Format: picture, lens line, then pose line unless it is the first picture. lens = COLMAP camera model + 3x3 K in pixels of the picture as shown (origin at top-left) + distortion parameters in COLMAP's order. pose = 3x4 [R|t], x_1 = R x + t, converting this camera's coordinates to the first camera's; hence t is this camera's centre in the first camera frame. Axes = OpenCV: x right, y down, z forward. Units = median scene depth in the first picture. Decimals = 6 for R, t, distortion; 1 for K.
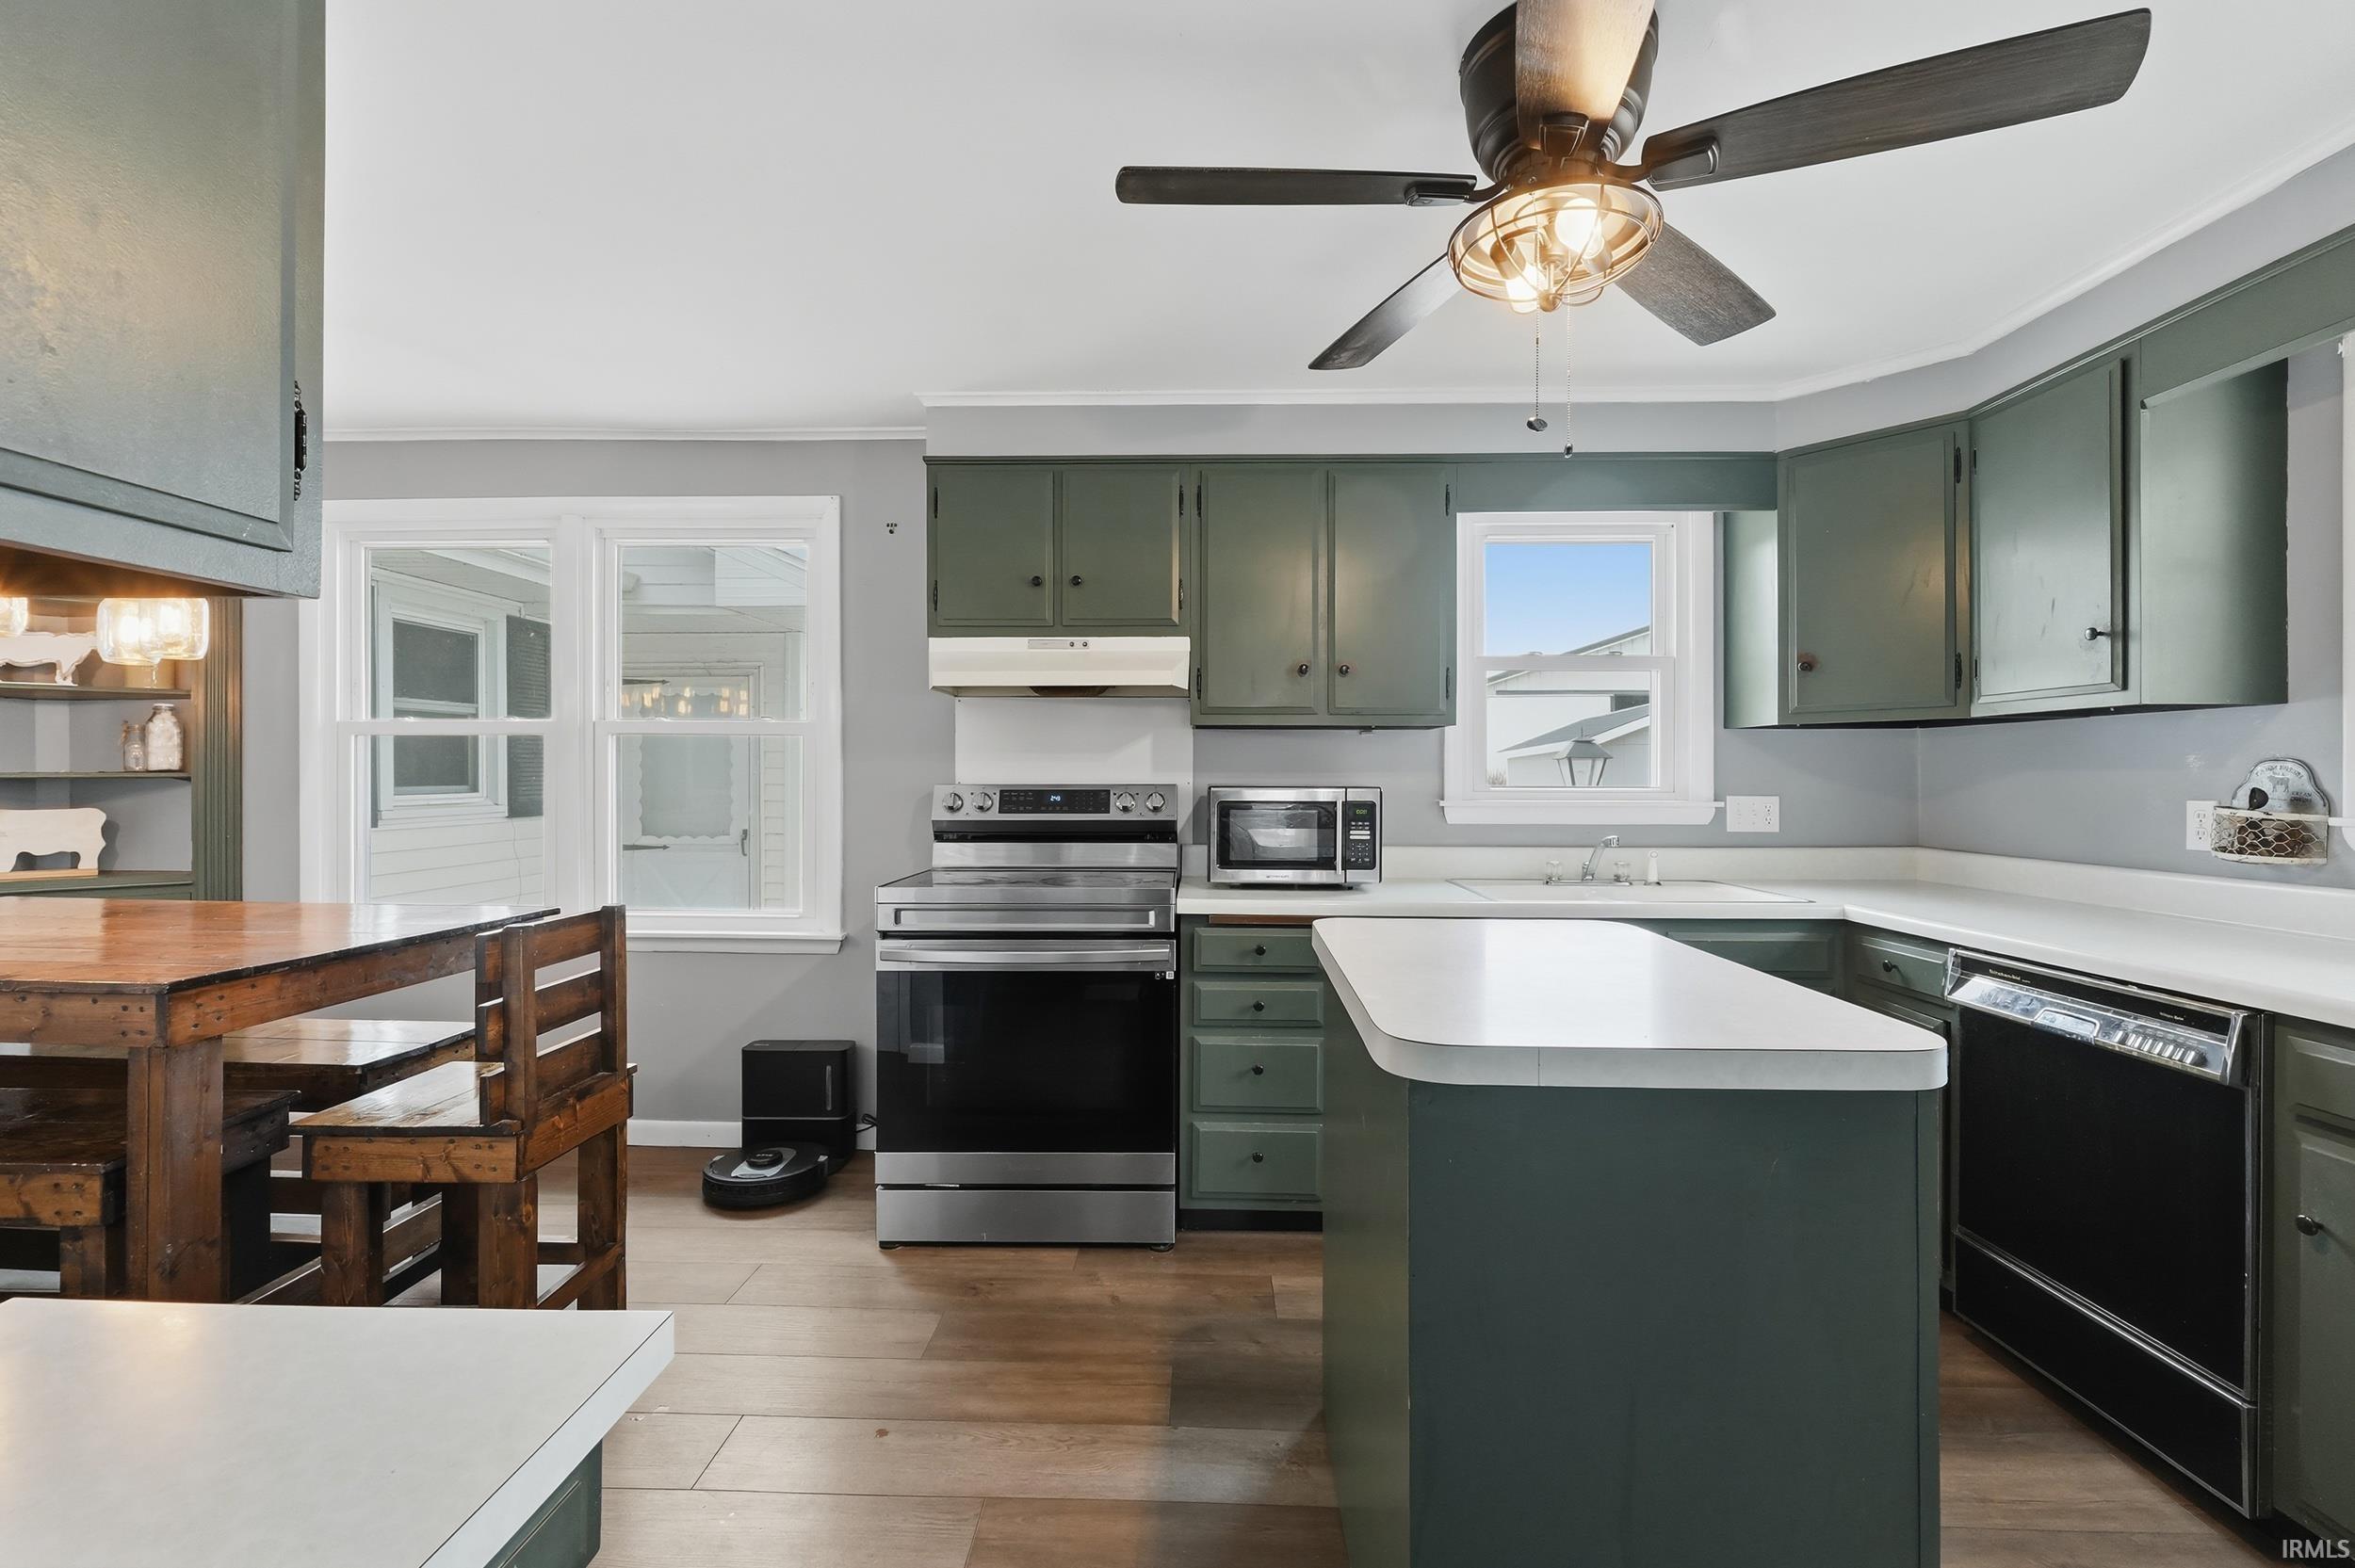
lens RADIAL K [[1002.3, 0, 1168.0], [0, 1002.3, 775.8], [0, 0, 1]] dist [0.001636, -0.000242]
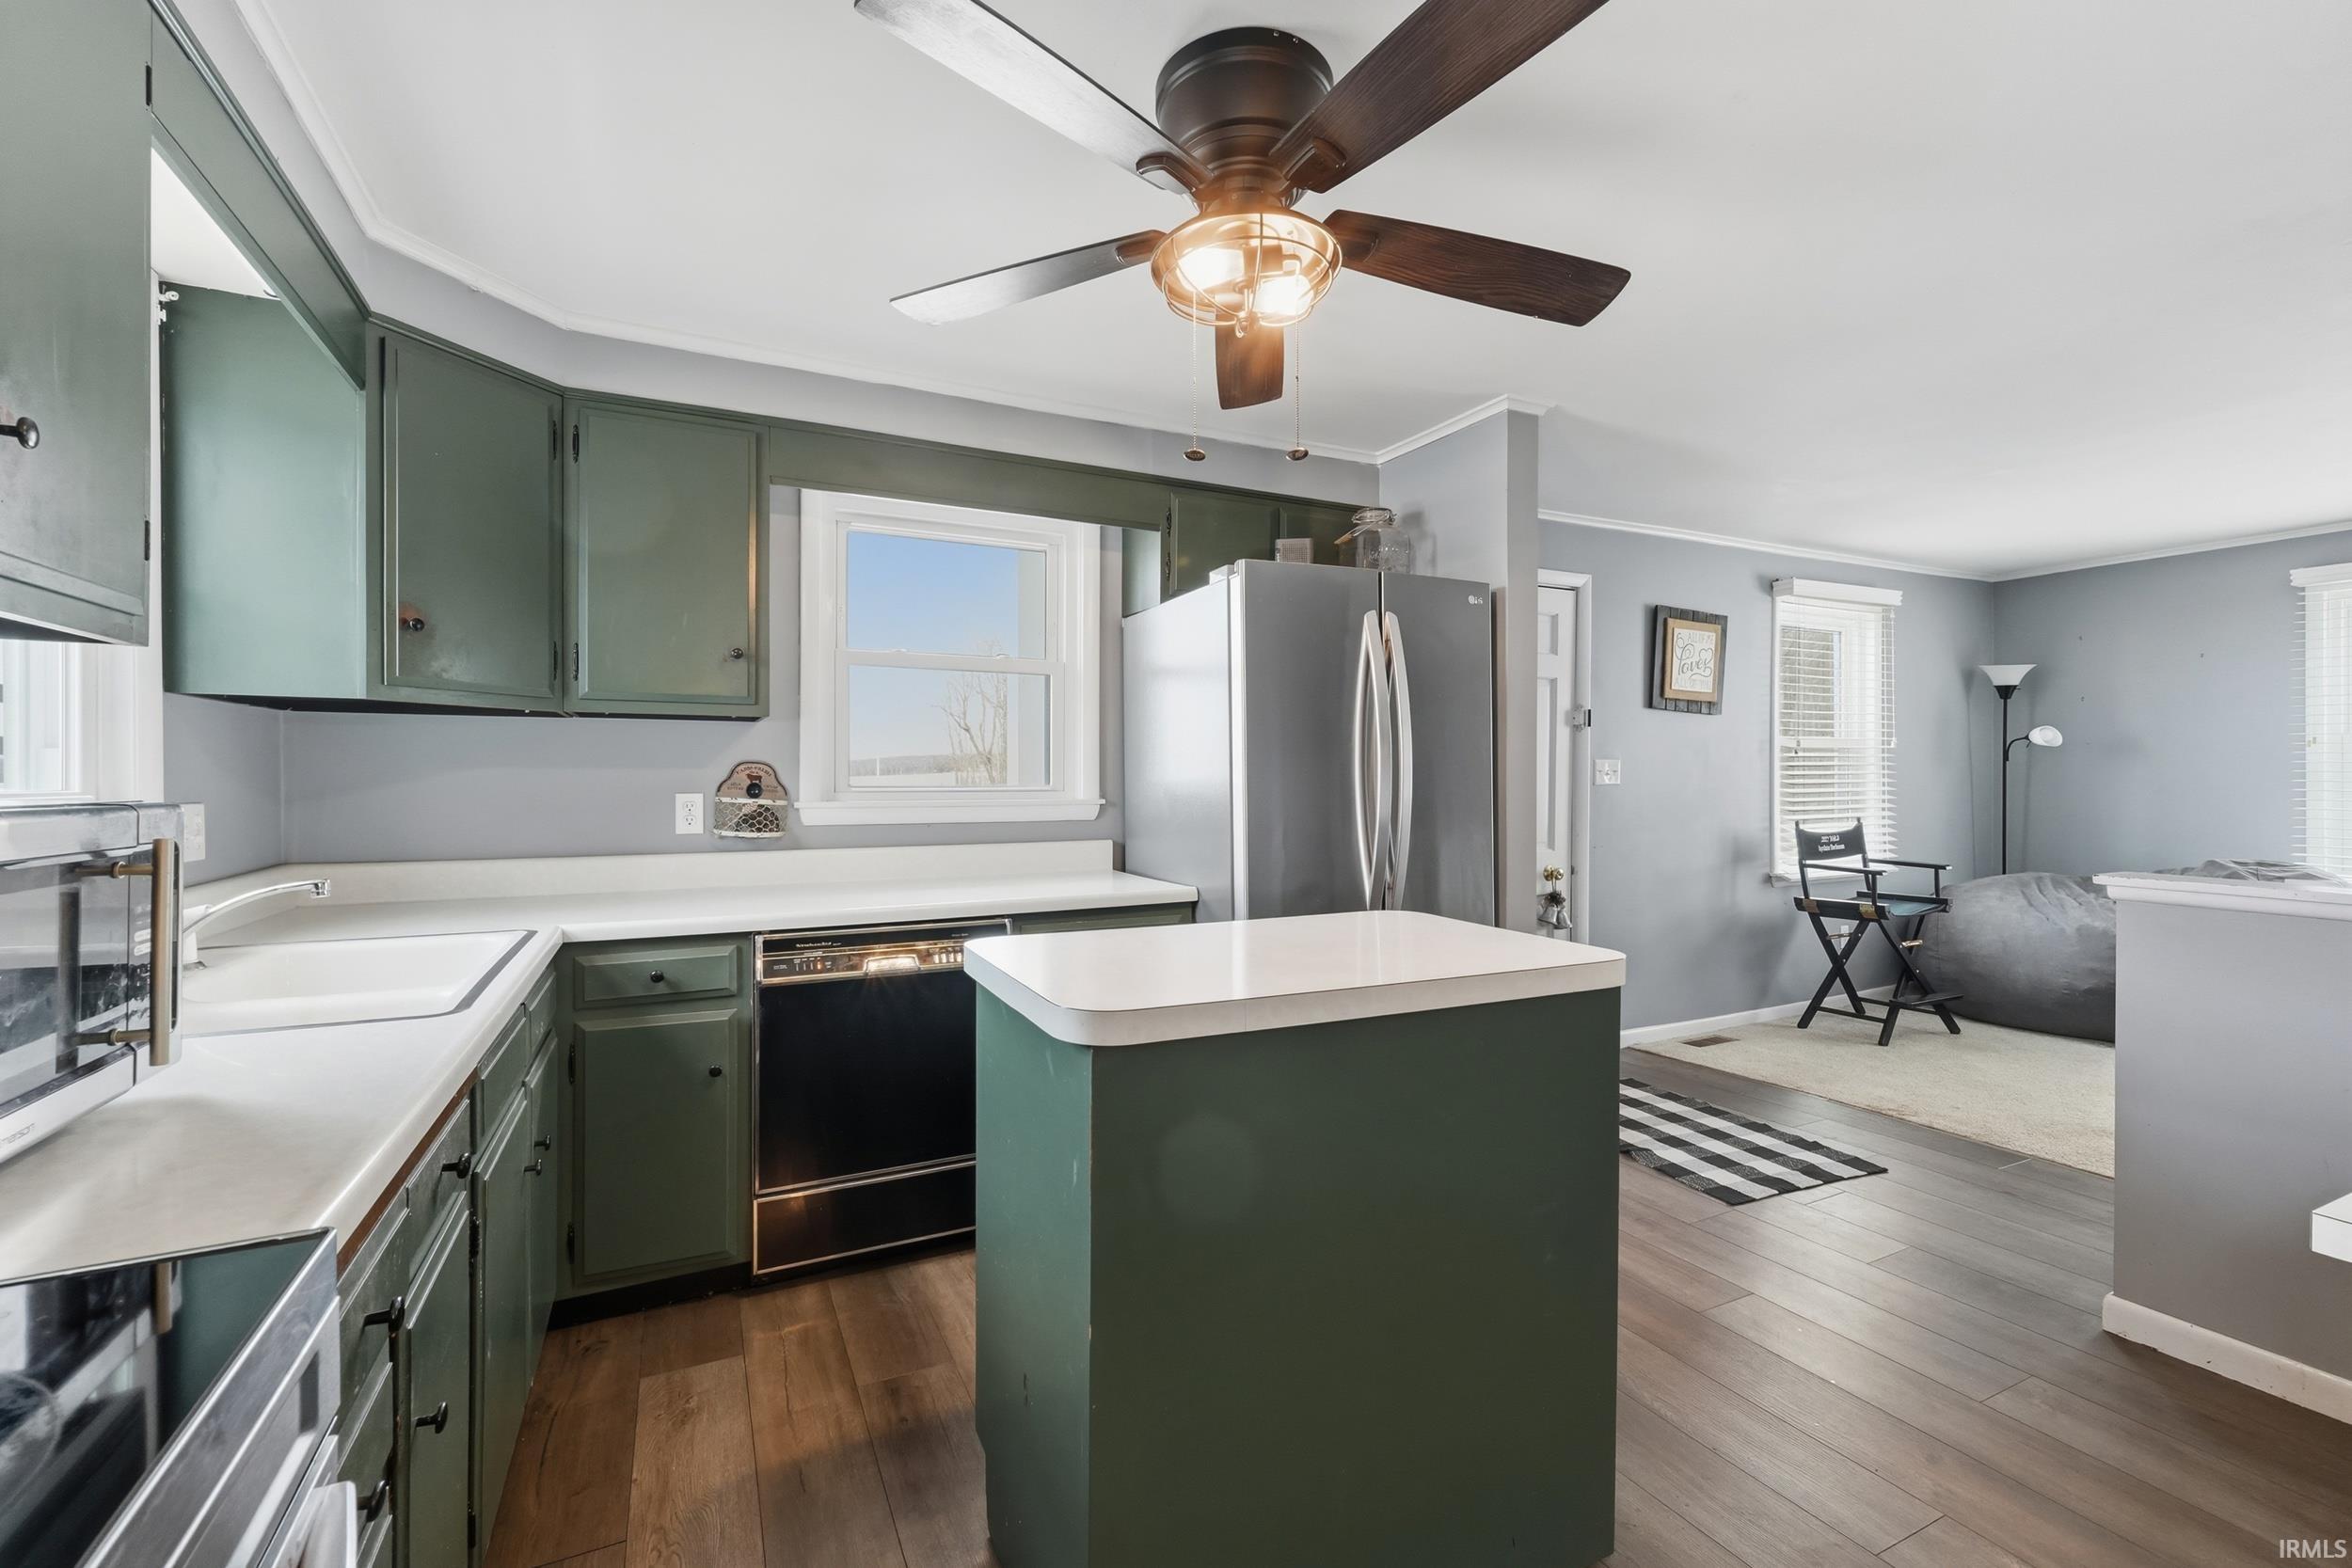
lens RADIAL K [[1001.0, 0, 1166.5], [0, 1001.0, 775.8], [0, 0, 1]] dist [0.001636, -0.000242]
pose [[-0.473496, -0.004722, 0.880783, -0.364942], [0.001304, 0.999981, 0.006063, -0.004027], [-0.880795, 0.004019, -0.473481, 1.125976]]
